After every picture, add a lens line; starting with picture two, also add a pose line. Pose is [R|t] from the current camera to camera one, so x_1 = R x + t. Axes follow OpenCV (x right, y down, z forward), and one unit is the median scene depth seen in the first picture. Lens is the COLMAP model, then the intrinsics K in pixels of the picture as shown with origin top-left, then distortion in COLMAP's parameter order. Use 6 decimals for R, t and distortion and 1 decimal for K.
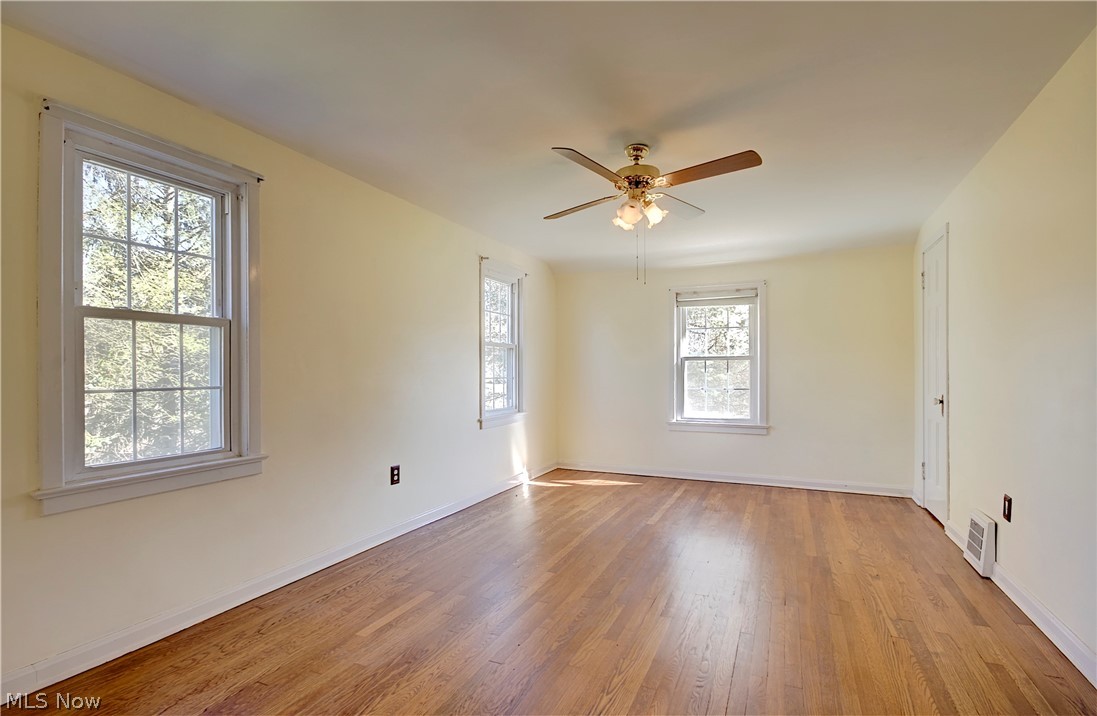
lens RADIAL K [[517.6, 0, 548.5], [0, 517.6, 362.3], [0, 0, 1]] dist [-0.004071, -0.001018]
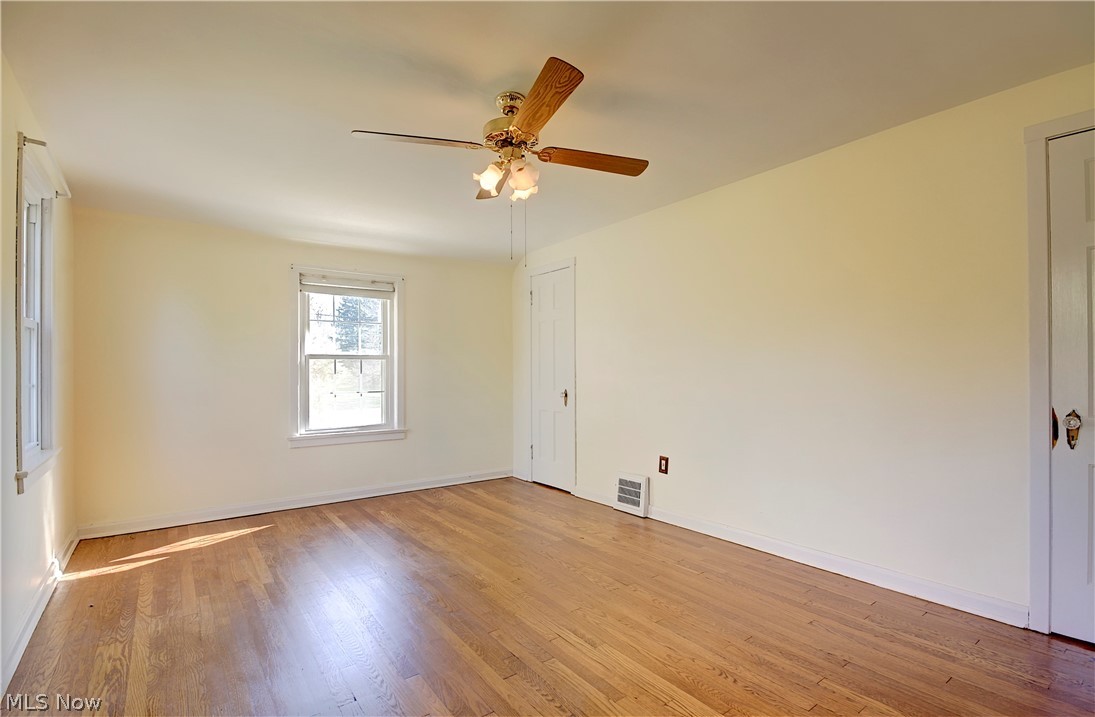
lens RADIAL K [[516.7, 0, 553.2], [0, 516.7, 364.0], [0, 0, 1]] dist [-0.004071, -0.001018]
pose [[0.473347, 0.010269, 0.880816, -0.302785], [-0.010801, 0.999925, -0.005854, 0.005920], [-0.880810, -0.006742, 0.473422, 0.327626]]
